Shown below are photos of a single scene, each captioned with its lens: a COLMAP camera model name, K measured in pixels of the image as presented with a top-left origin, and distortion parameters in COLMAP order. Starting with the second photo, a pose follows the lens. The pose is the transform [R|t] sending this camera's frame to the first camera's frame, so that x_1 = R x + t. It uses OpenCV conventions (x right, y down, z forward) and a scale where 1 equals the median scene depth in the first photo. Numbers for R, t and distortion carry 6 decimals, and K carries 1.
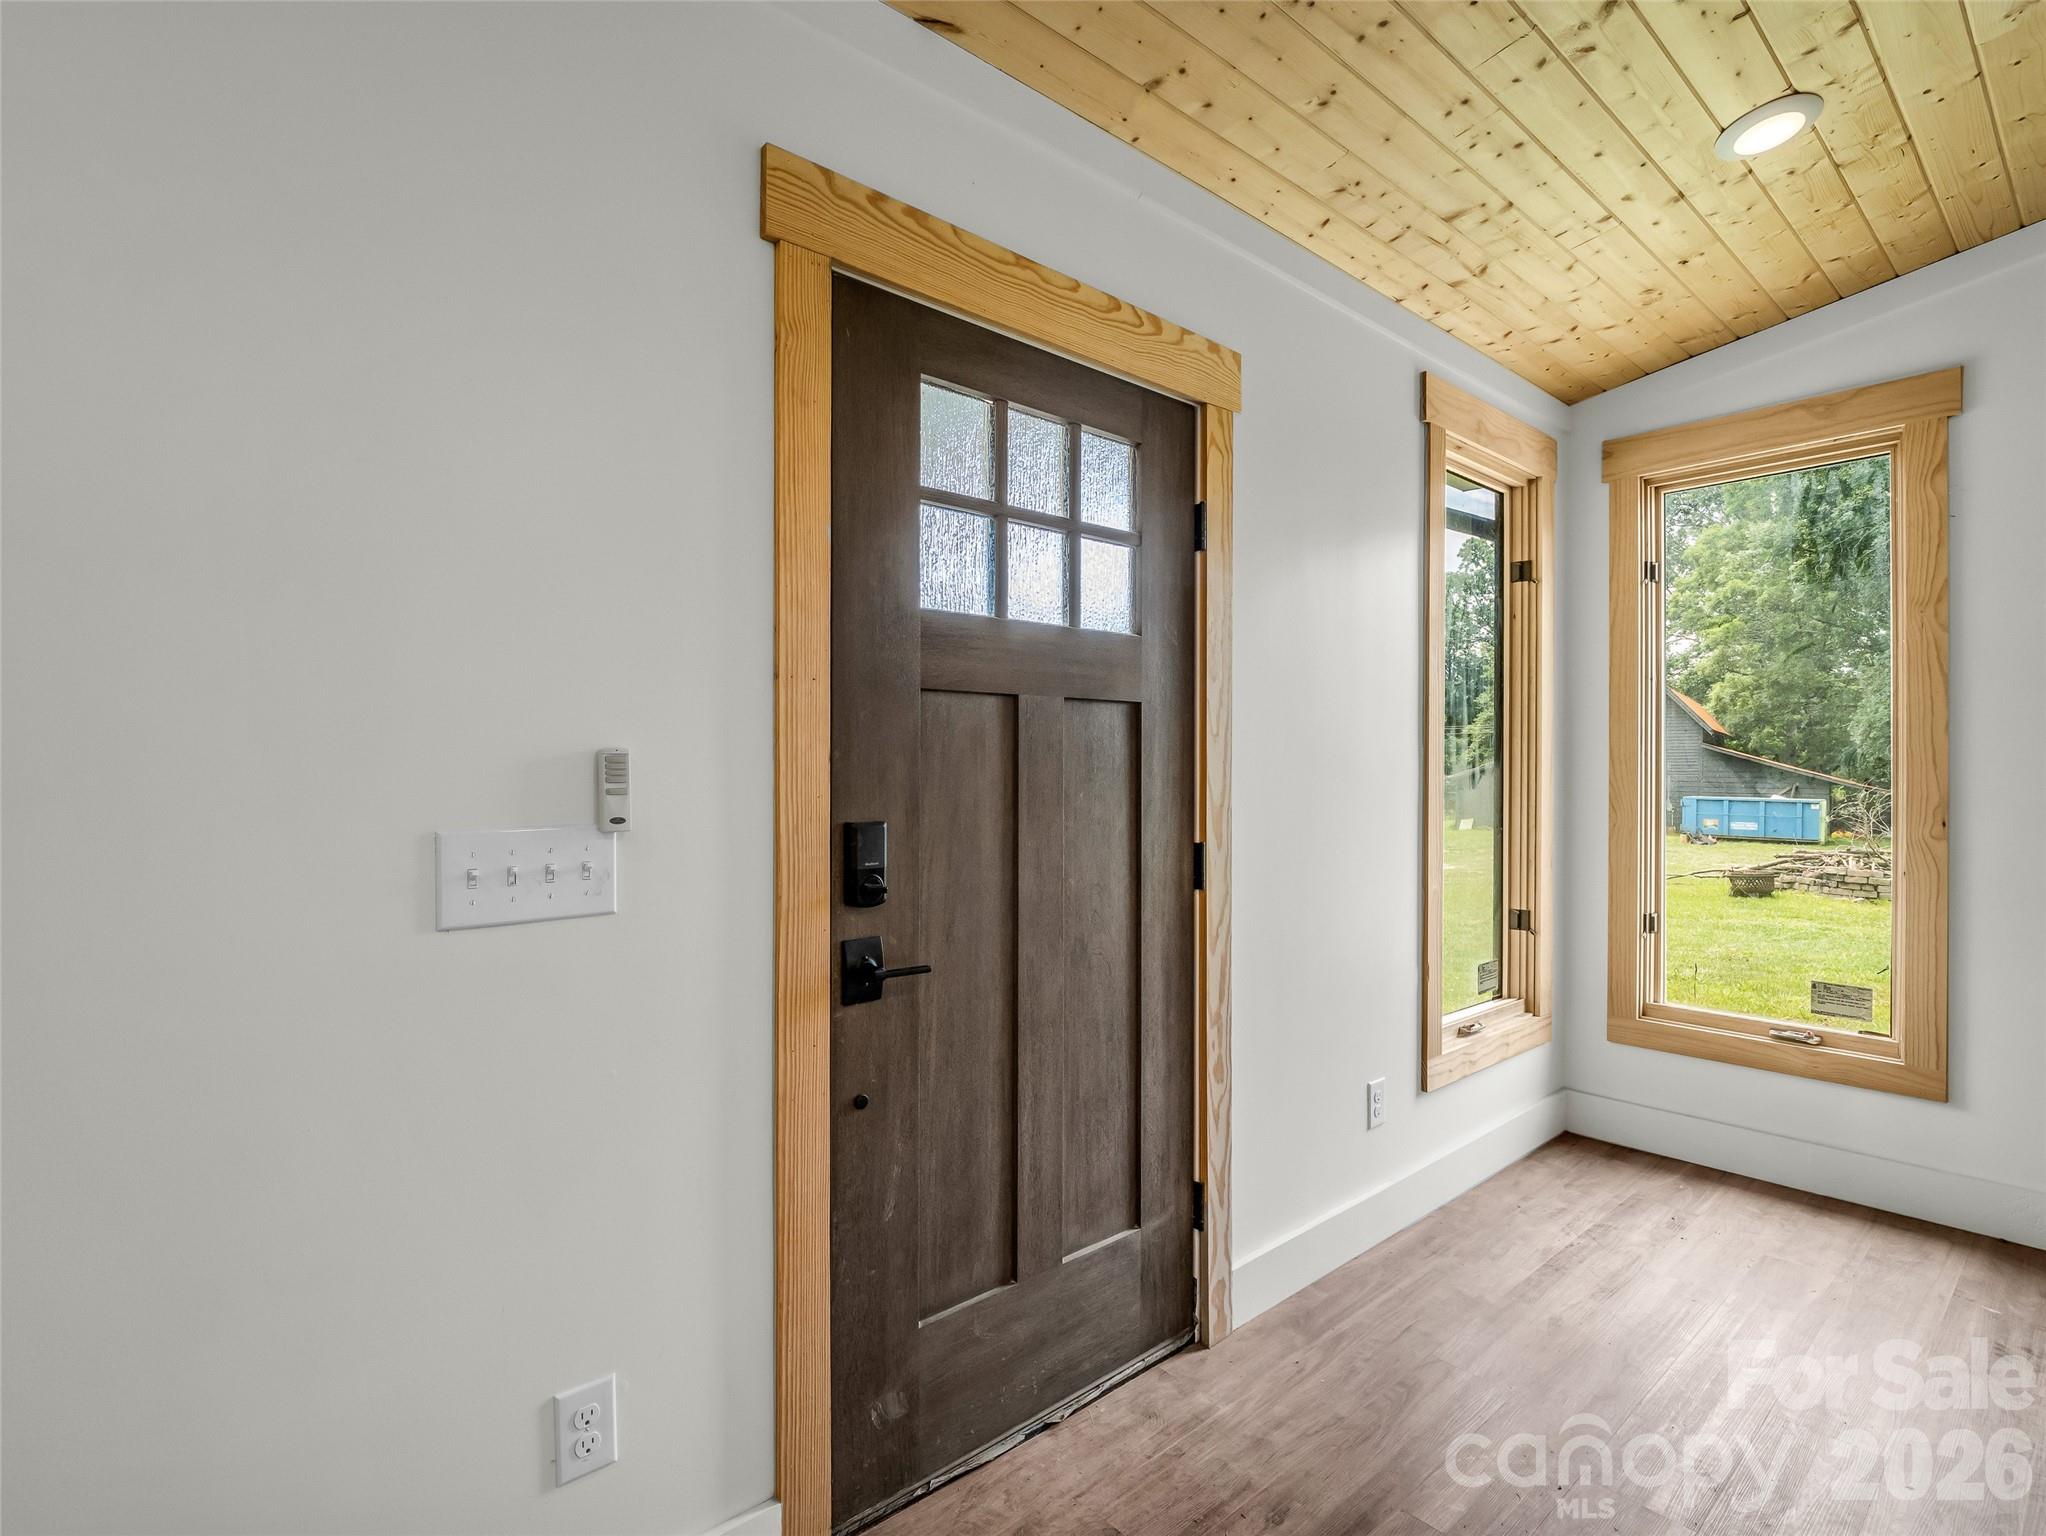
lens RADIAL K [[999.1, 0, 1023.0], [0, 999.1, 768.0], [0, 0, 1]] dist [-0.001432, -0.016215]
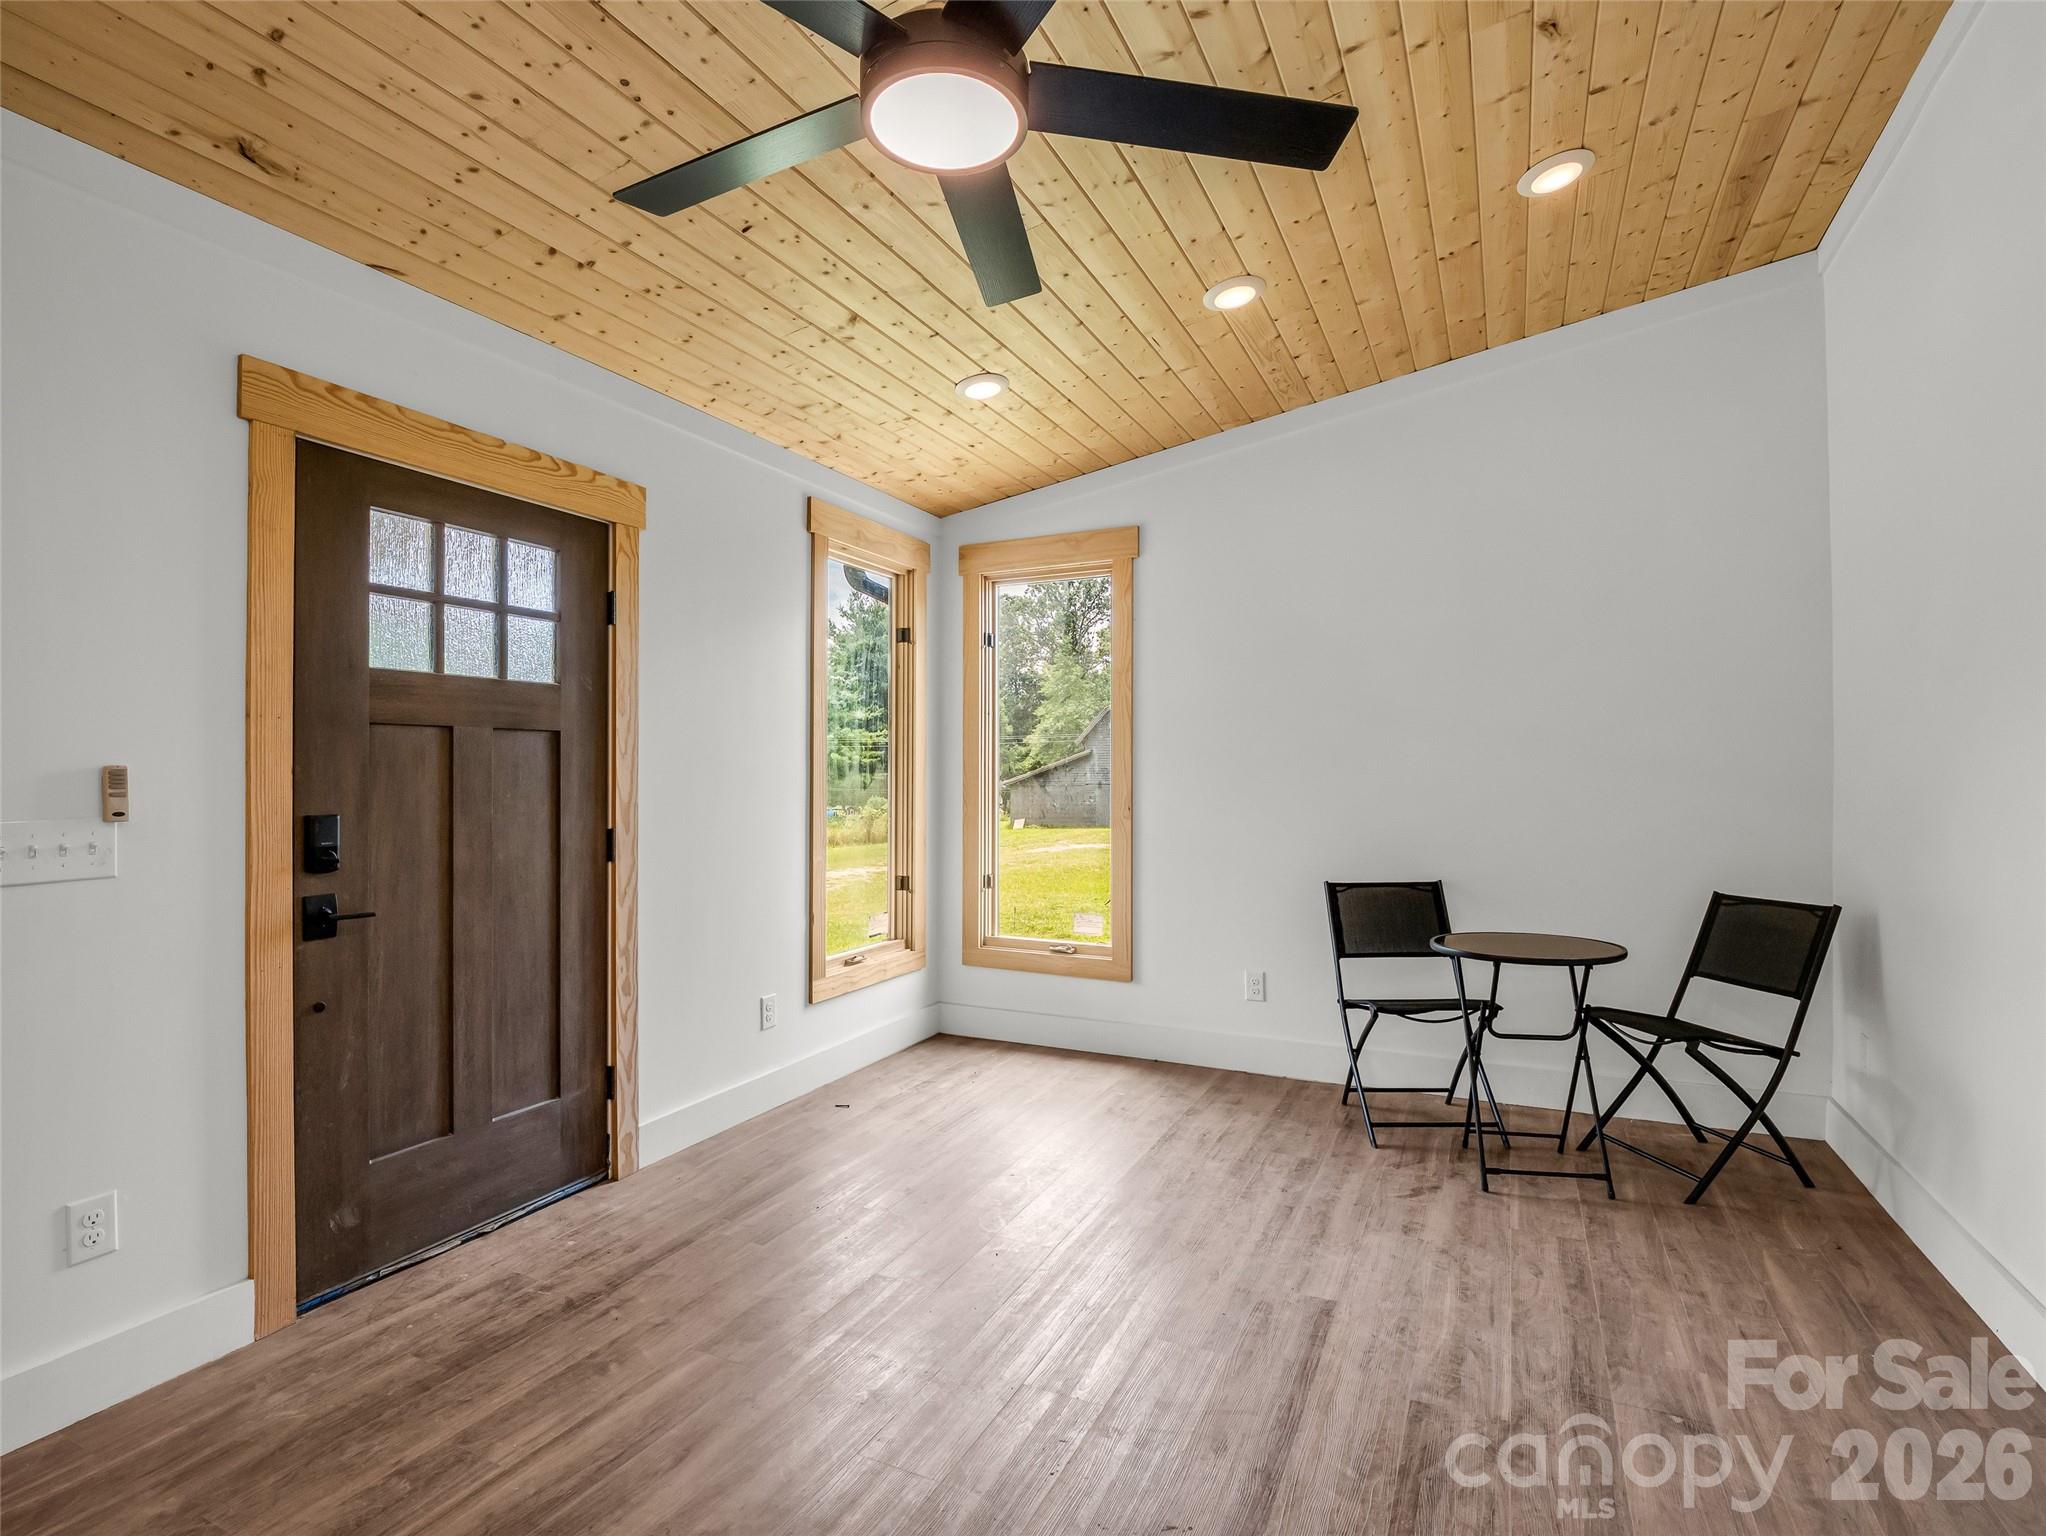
lens RADIAL K [[999.1, 0, 1023.0], [0, 999.1, 768.0], [0, 0, 1]] dist [-0.001432, -0.016215]
pose [[0.920468, -0.000996, 0.390817, 0.172829], [0.003608, 0.999976, -0.005947, -0.001573], [-0.390802, 0.006884, 0.920449, -0.587768]]
